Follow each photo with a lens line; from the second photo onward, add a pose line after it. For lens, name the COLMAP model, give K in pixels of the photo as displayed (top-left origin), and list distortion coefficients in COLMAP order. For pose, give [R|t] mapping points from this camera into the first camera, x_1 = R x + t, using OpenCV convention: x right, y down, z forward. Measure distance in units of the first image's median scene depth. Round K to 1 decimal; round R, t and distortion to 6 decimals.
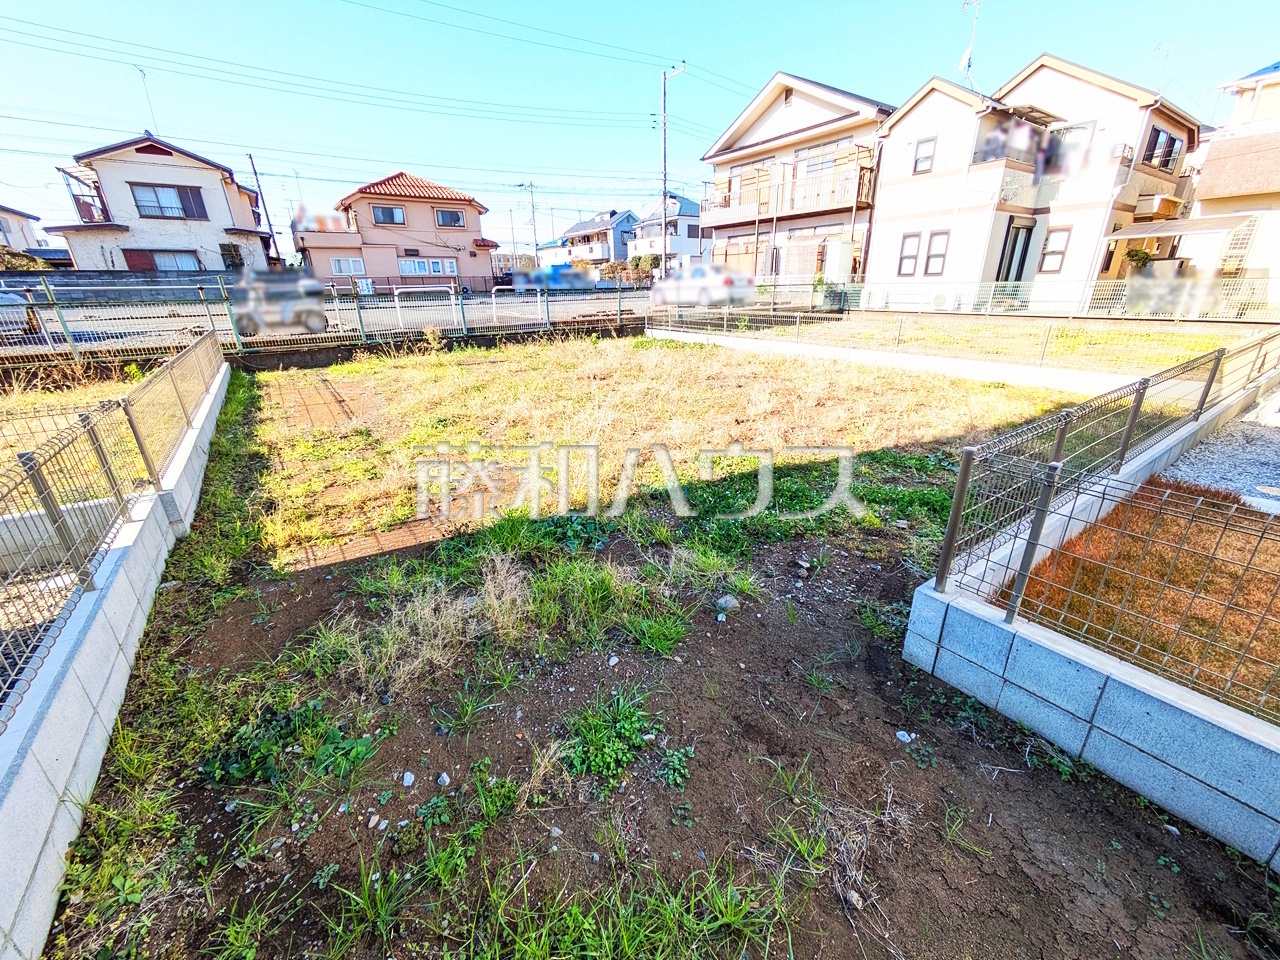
lens RADIAL K [[504.5, 0, 640.8], [0, 504.5, 478.9], [0, 0, 1]] dist [0.001751, 0.000881]
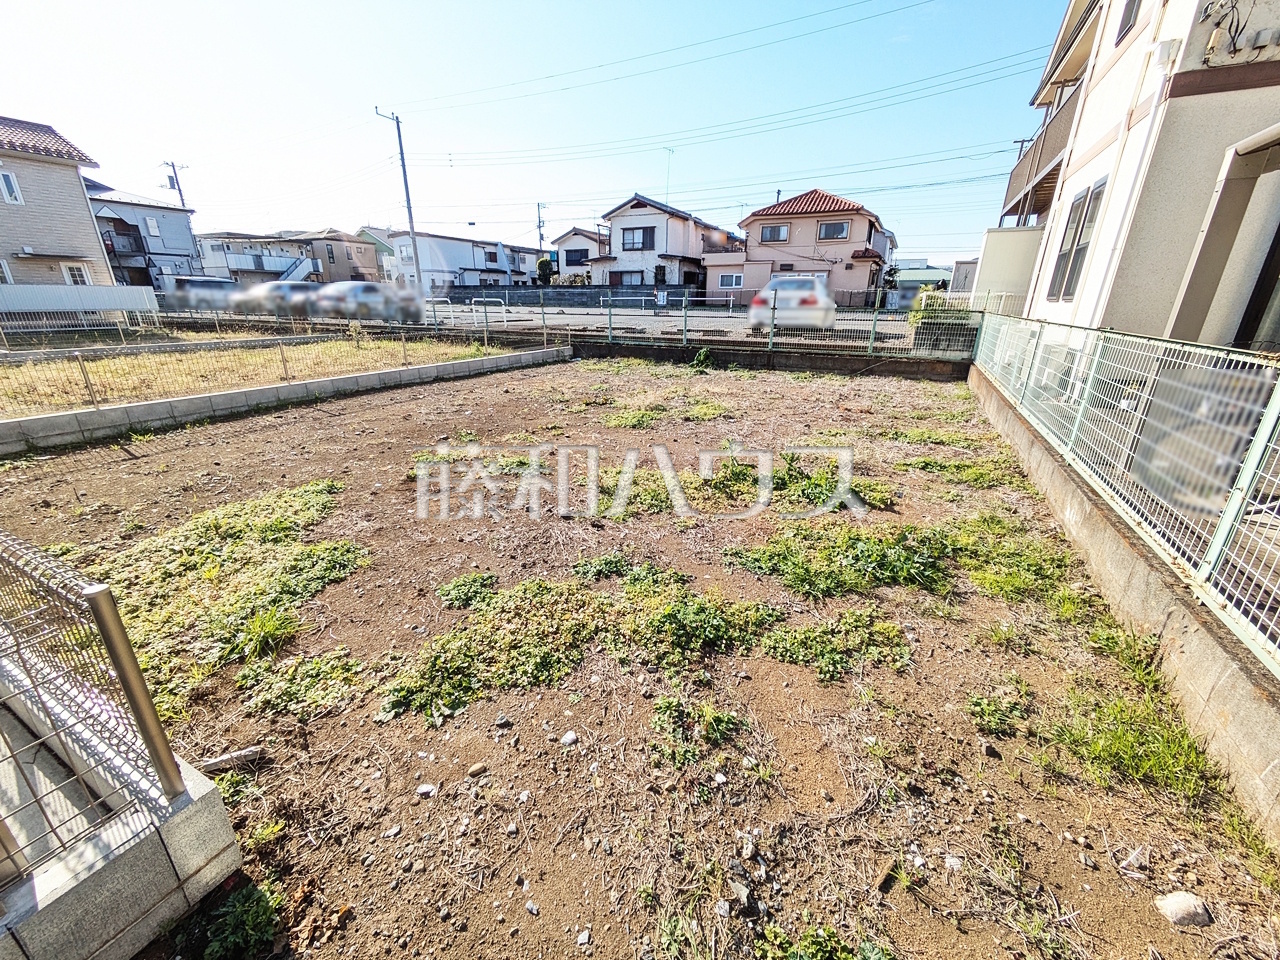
lens RADIAL K [[504.5, 0, 643.4], [0, 504.5, 480.0], [0, 0, 1]] dist [0.001751, 0.000881]
pose [[0.465482, 0.319066, -0.825544, 0.597212], [-0.334979, 0.926881, 0.169354, -0.172269], [0.819216, 0.197709, 0.538327, 0.413100]]
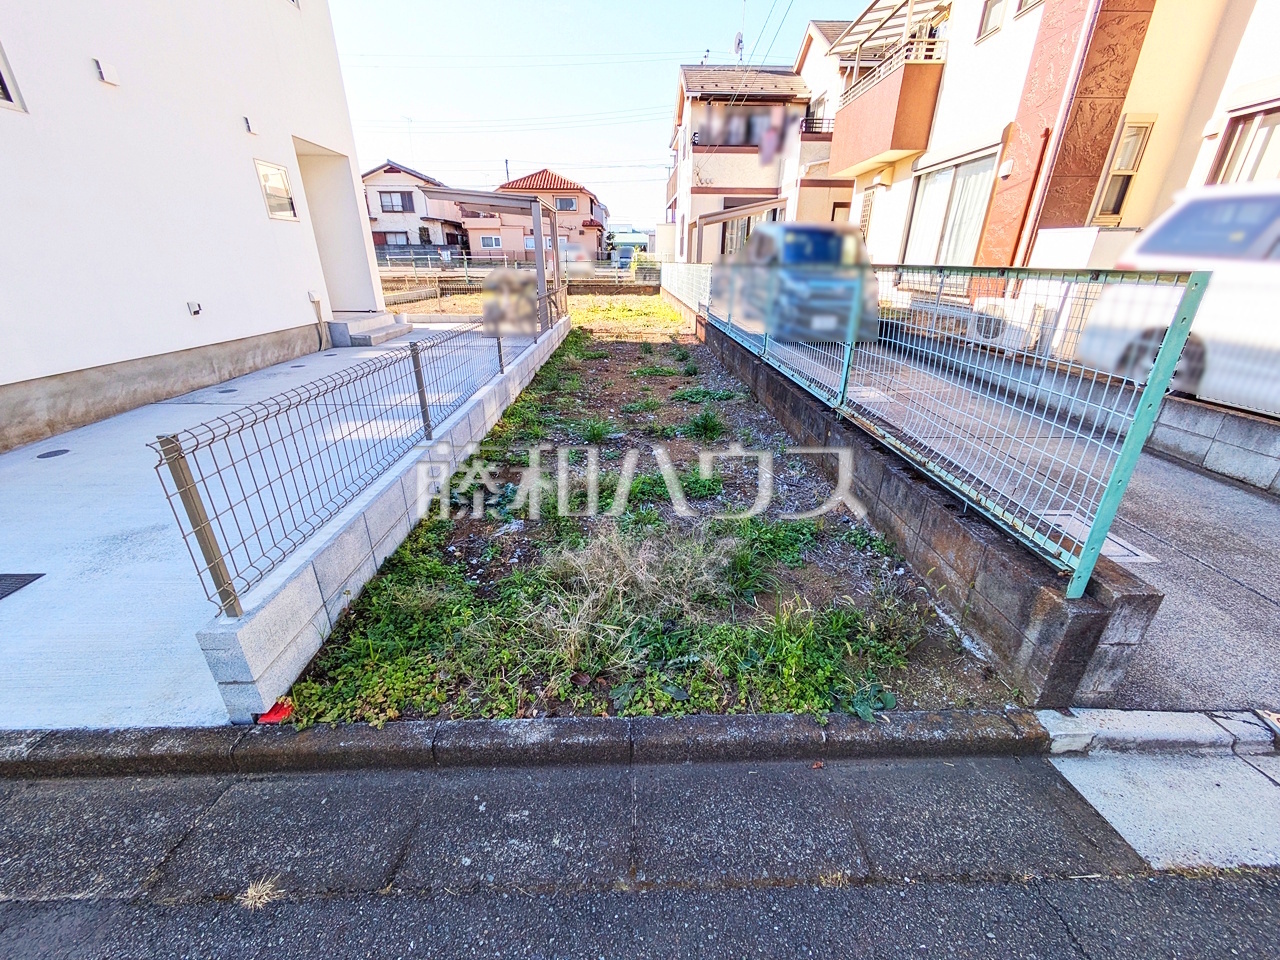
lens RADIAL K [[504.5, 0, 643.8], [0, 504.5, 476.9], [0, 0, 1]] dist [0.001751, 0.000881]
pose [[0.832331, 0.237778, -0.500686, 0.873080], [-0.218075, 0.970940, 0.098580, -0.024328], [0.509576, 0.027136, 0.859997, 0.035154]]
